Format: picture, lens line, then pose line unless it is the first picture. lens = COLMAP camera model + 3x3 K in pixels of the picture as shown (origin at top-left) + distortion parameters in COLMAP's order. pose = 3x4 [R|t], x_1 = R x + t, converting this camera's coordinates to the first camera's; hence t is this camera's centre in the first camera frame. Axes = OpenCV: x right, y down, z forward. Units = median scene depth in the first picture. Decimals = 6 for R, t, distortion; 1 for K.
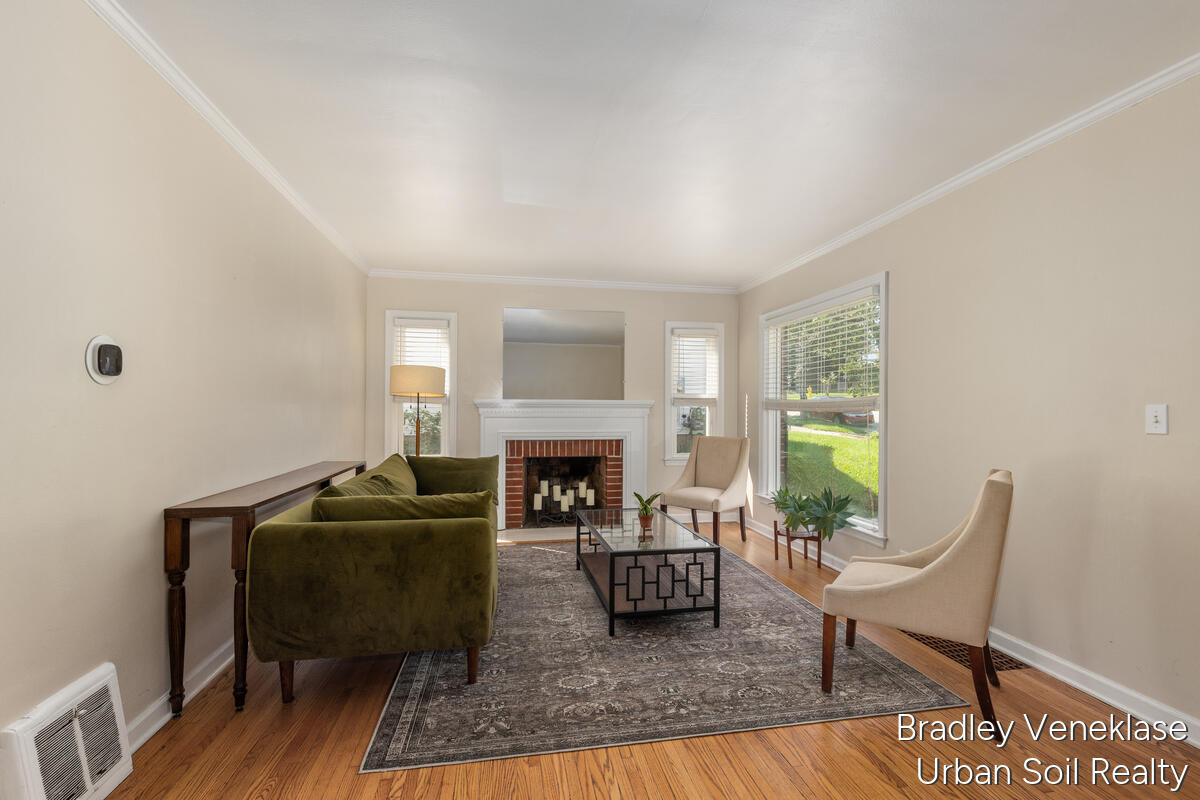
lens RADIAL K [[547.4, 0, 608.6], [0, 547.4, 401.0], [0, 0, 1]] dist [0.011446, 0.000862]
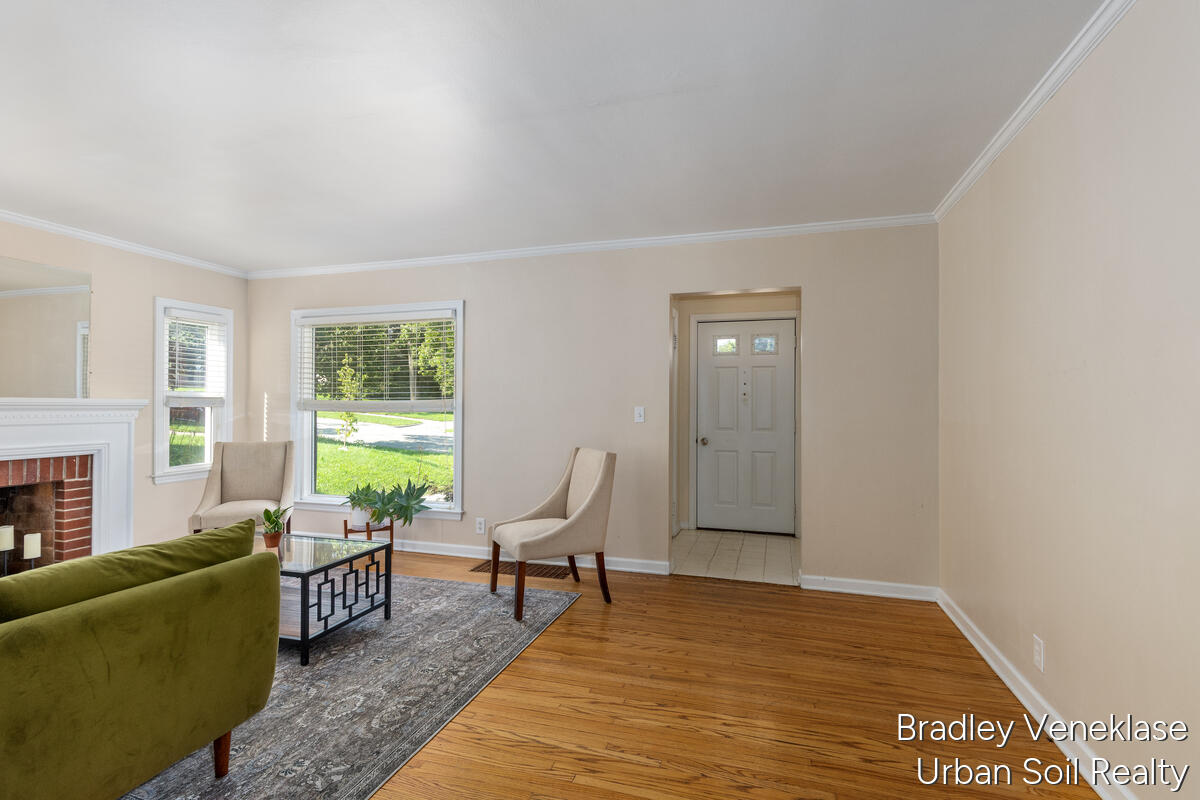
lens RADIAL K [[547.4, 0, 610.3], [0, 547.4, 402.7], [0, 0, 1]] dist [0.011446, 0.000862]
pose [[0.471172, 0.002360, 0.882038, -0.549008], [-0.009413, 0.999953, 0.002353, -0.009210], [-0.881991, -0.009411, 0.471172, 0.135802]]
